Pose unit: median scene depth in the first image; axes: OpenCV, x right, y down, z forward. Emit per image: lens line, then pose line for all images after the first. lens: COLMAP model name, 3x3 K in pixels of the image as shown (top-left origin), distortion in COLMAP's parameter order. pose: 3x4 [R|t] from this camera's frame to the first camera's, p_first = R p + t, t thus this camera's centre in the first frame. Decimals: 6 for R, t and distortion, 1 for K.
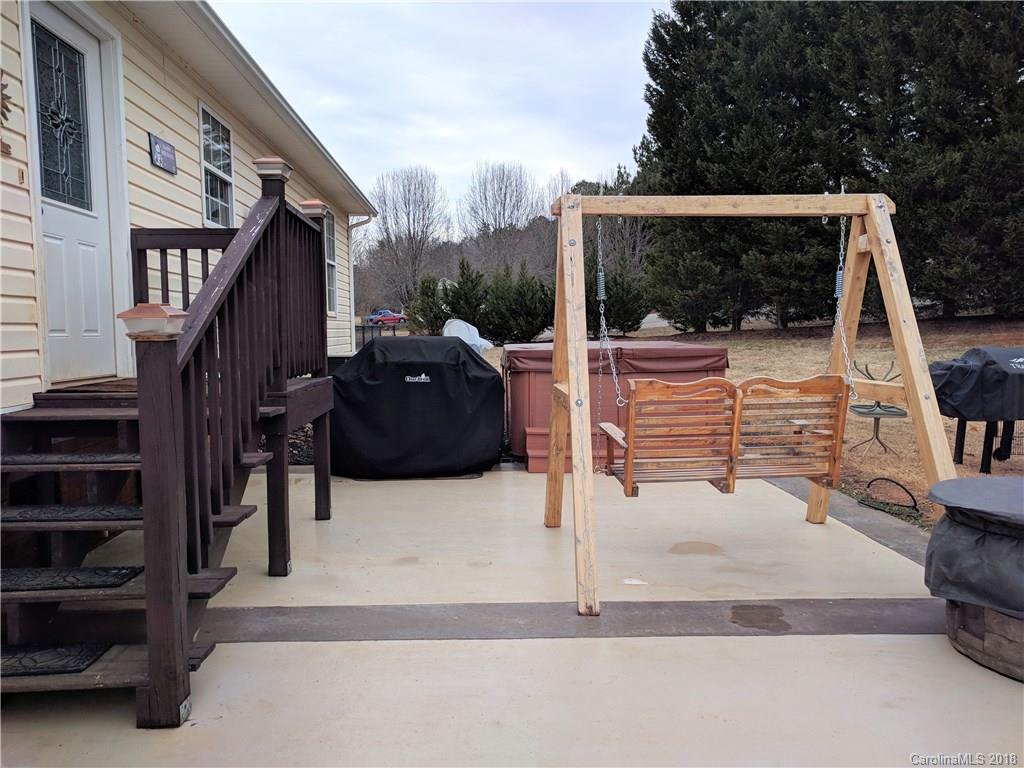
lens RADIAL K [[751.4, 0, 507.4], [0, 751.4, 372.0], [0, 0, 1]] dist [0.004779, 0.004980]
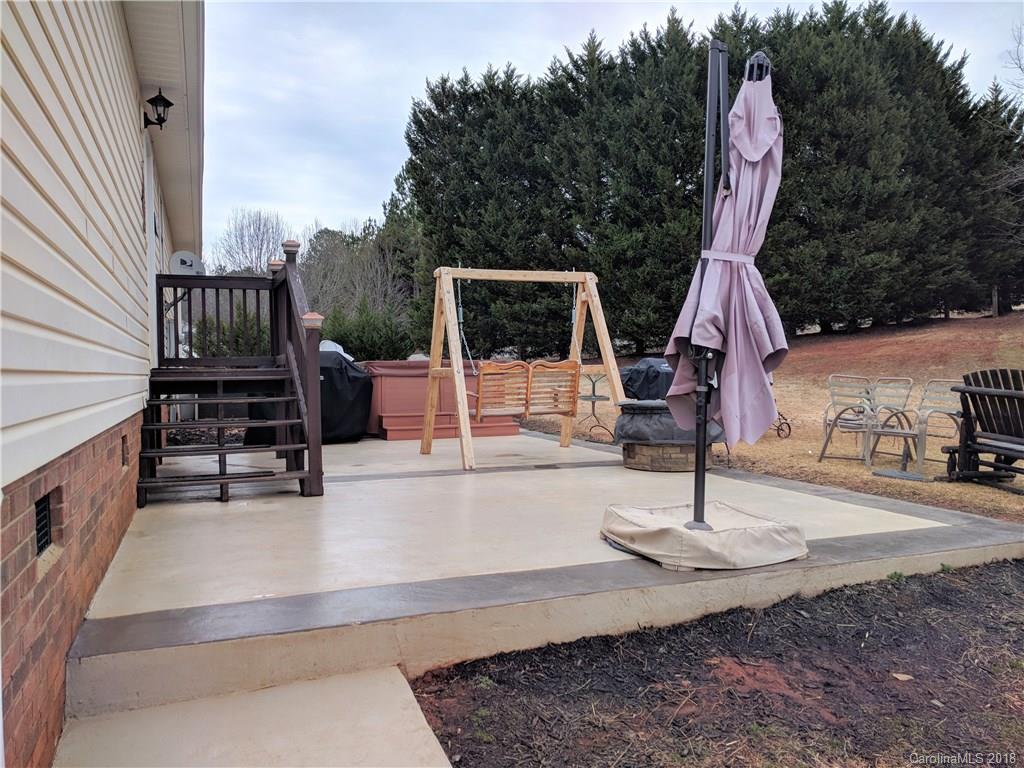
lens RADIAL K [[751.4, 0, 507.4], [0, 751.4, 372.0], [0, 0, 1]] dist [0.004779, 0.004980]
pose [[0.941384, -0.007103, 0.337262, -0.082574], [0.028079, 0.997959, -0.057357, 0.029036], [-0.336166, 0.063465, 0.939662, -0.166818]]
